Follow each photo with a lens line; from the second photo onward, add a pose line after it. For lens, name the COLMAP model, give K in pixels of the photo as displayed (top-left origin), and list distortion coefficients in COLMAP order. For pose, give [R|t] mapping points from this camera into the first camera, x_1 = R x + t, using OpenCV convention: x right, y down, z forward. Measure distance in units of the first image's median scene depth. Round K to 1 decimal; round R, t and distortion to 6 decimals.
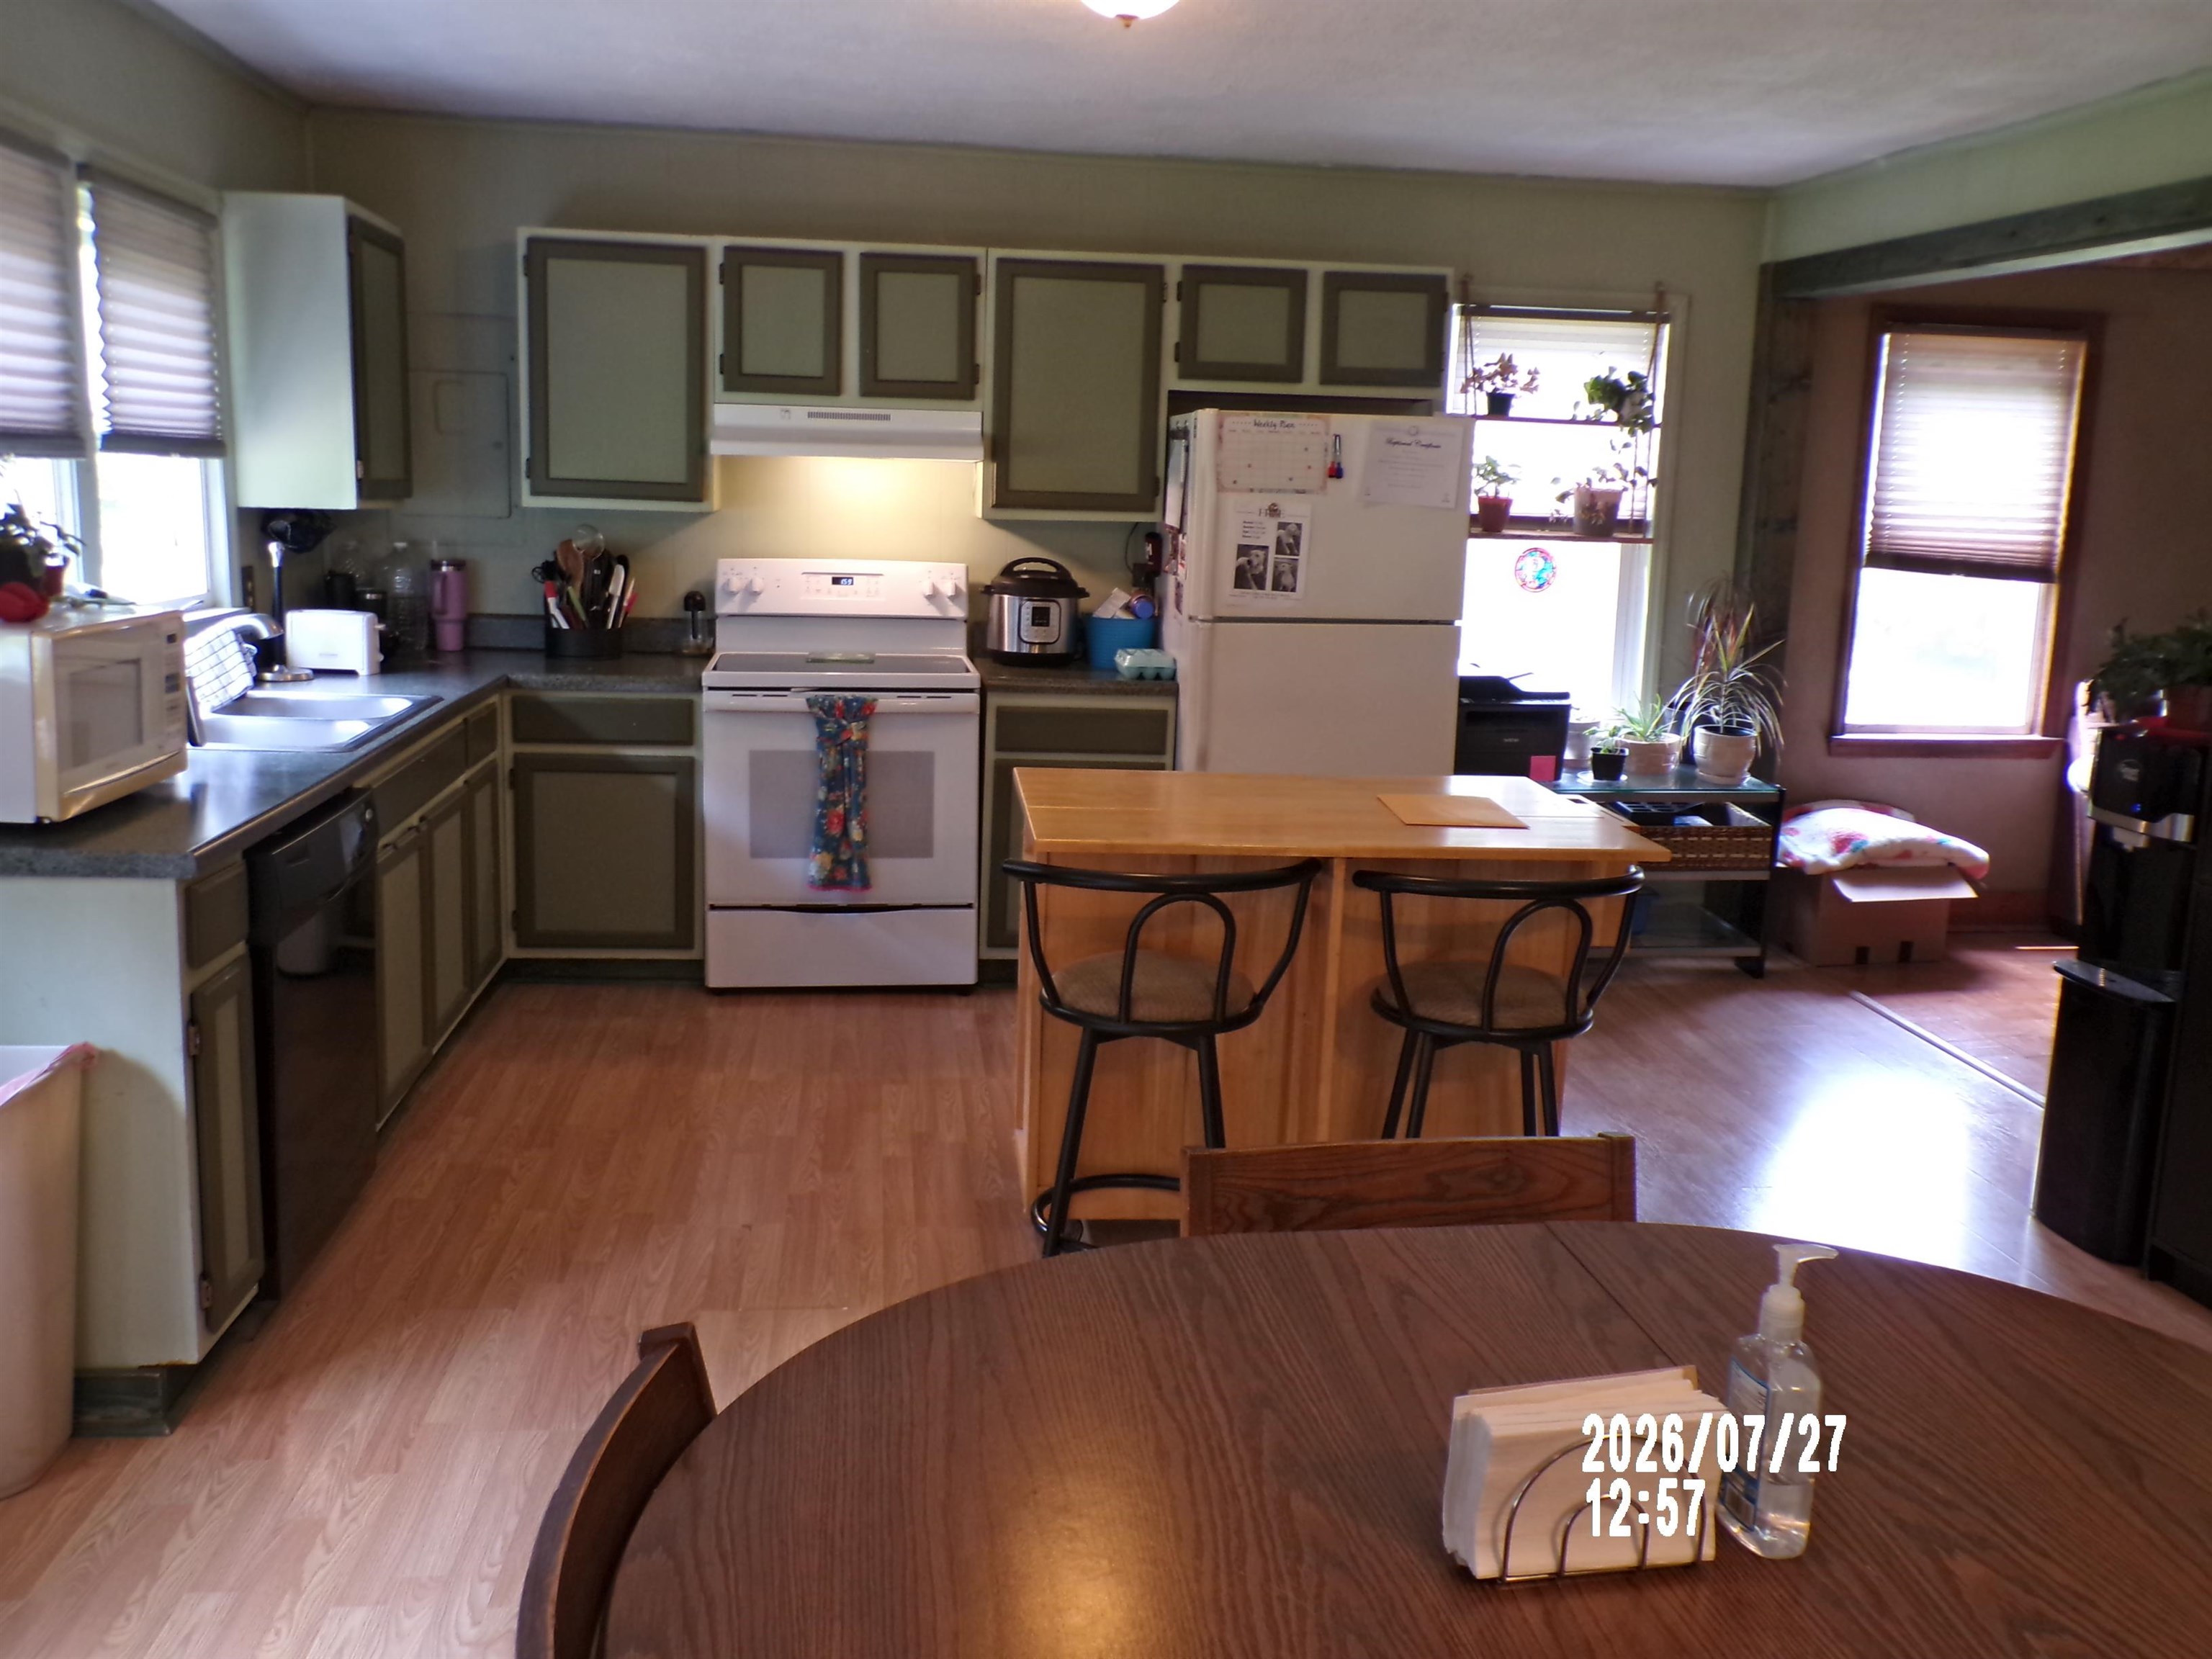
lens RADIAL K [[1835.3, 0, 1106.0], [0, 1835.3, 829.5], [0, 0, 1]] dist [-0.026814, 0.011806]
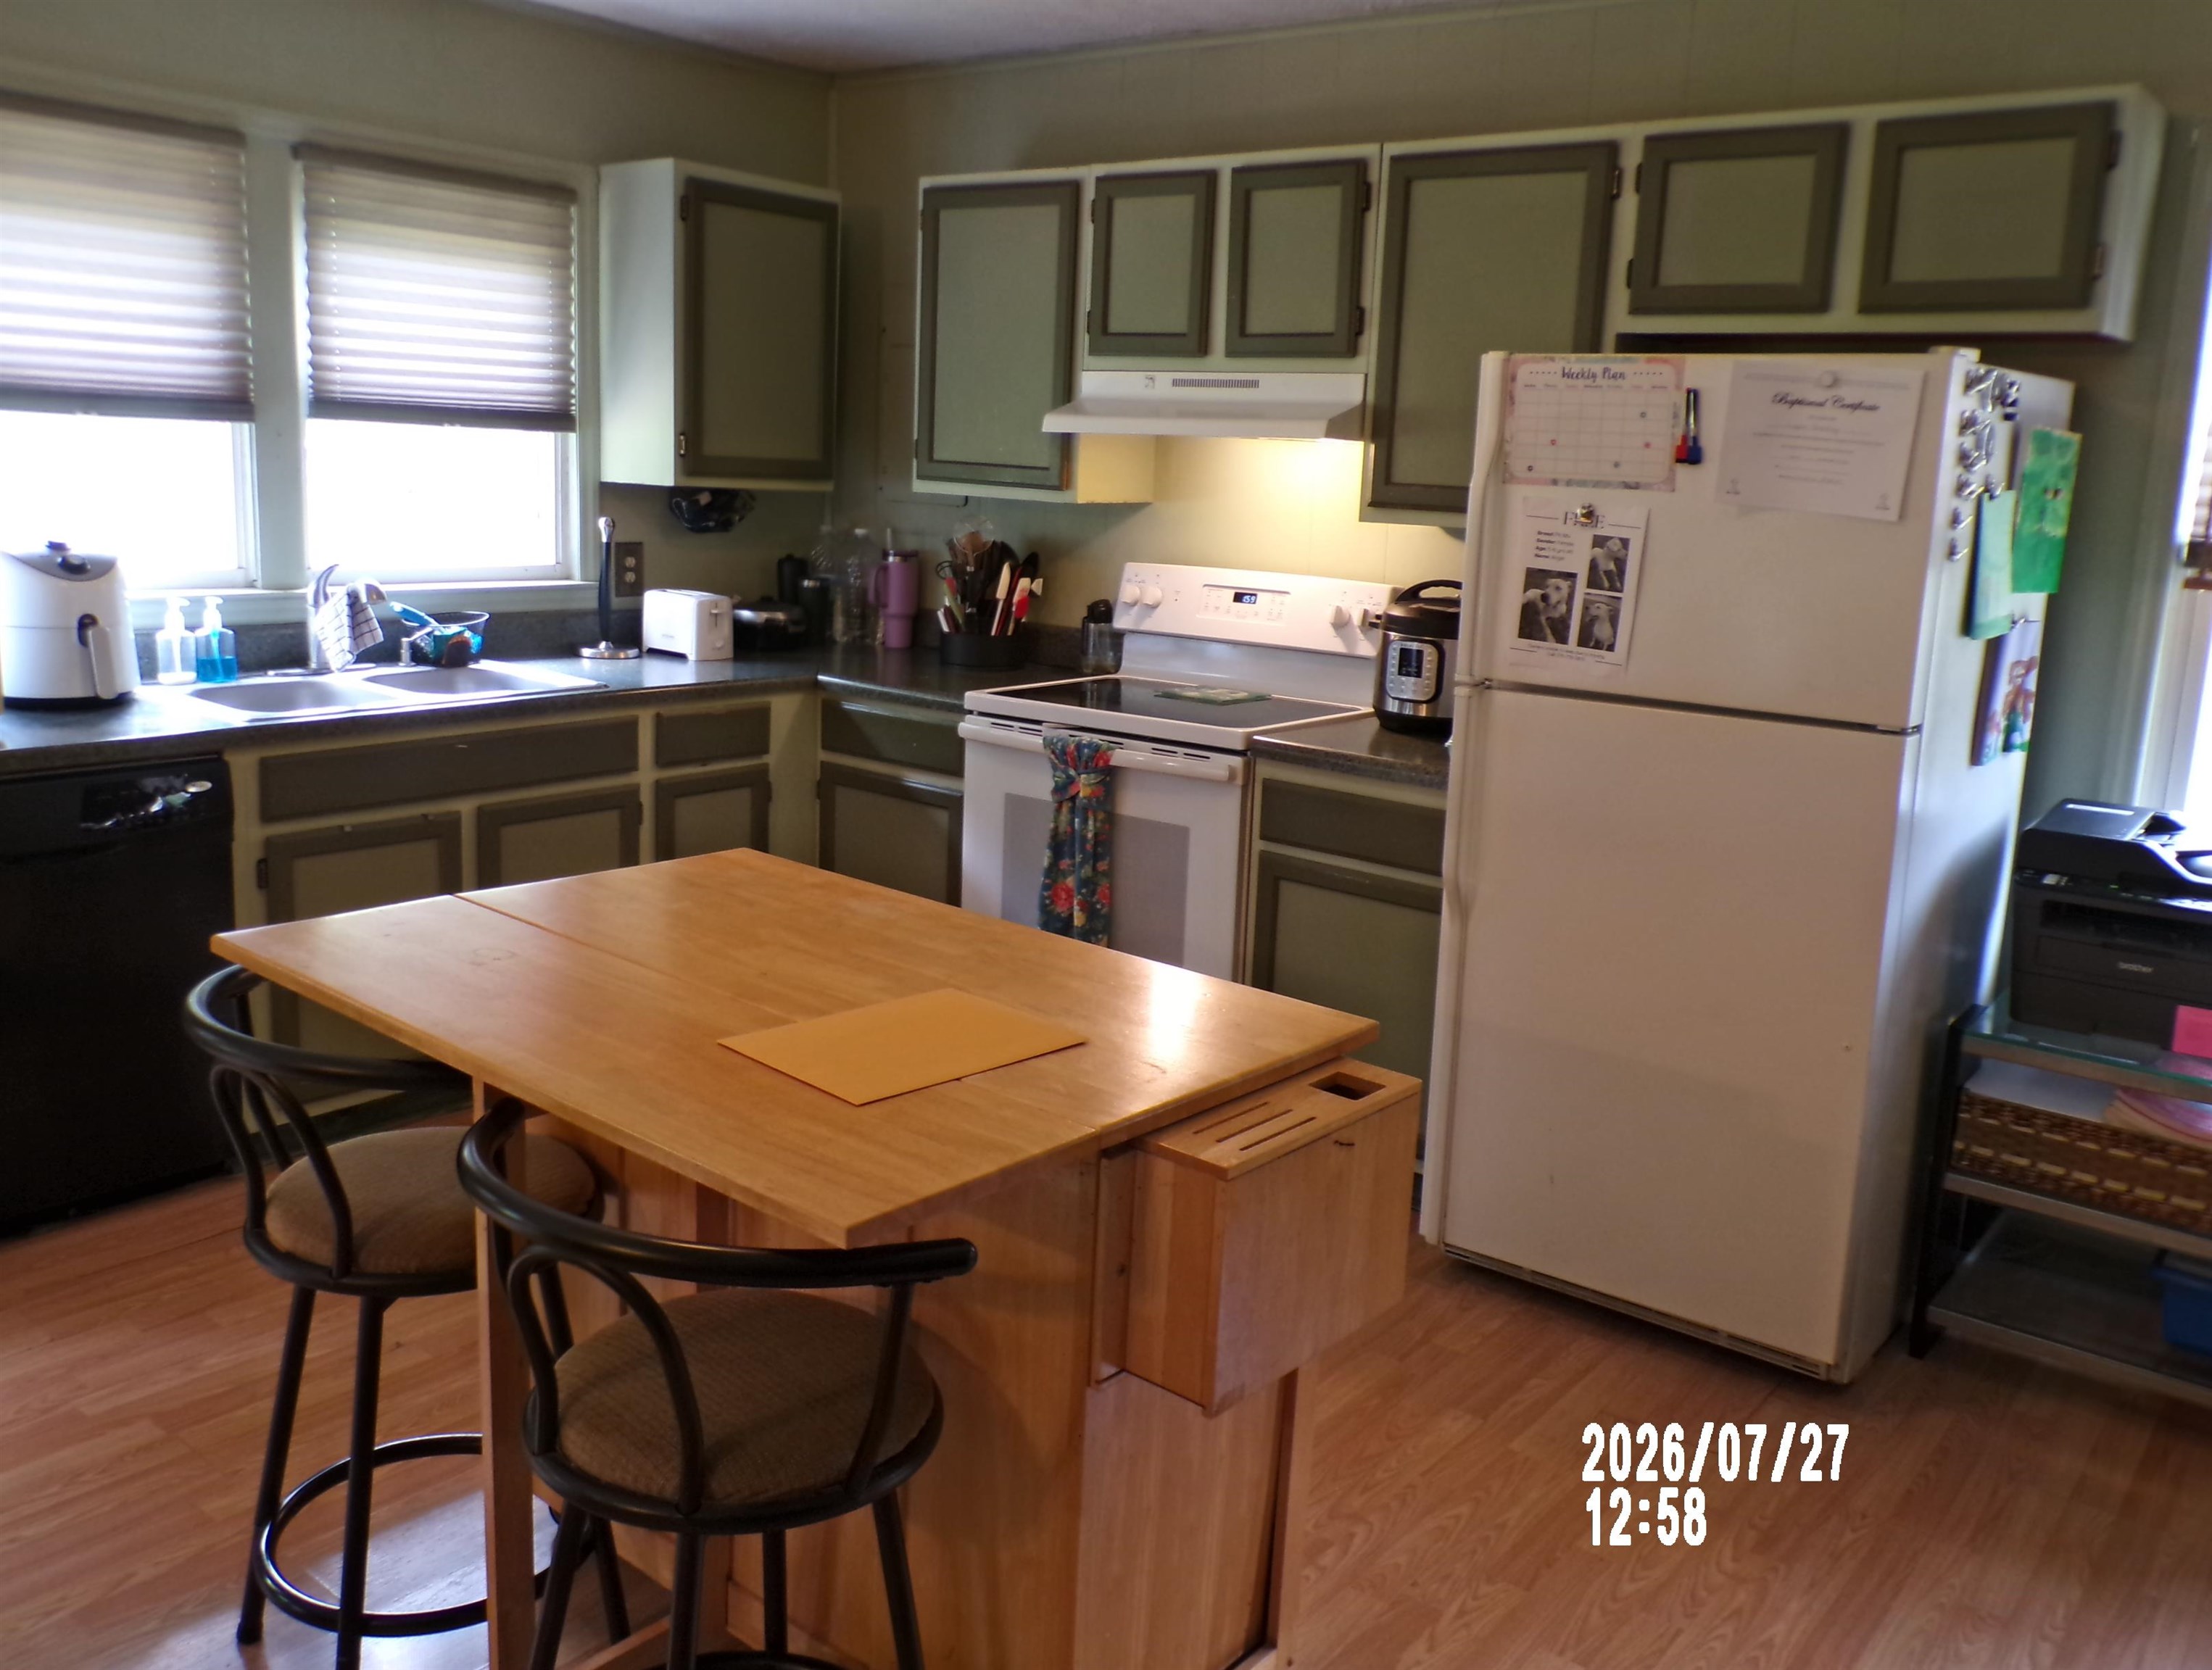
lens RADIAL K [[1835.1, 0, 1106.0], [0, 1835.1, 835.0], [0, 0, 1]] dist [-0.026814, 0.011806]
pose [[0.697909, 0.147454, -0.700842, 0.411703], [-0.156132, 0.986364, 0.052049, -0.074032], [0.698960, 0.073099, 0.711415, 0.450973]]
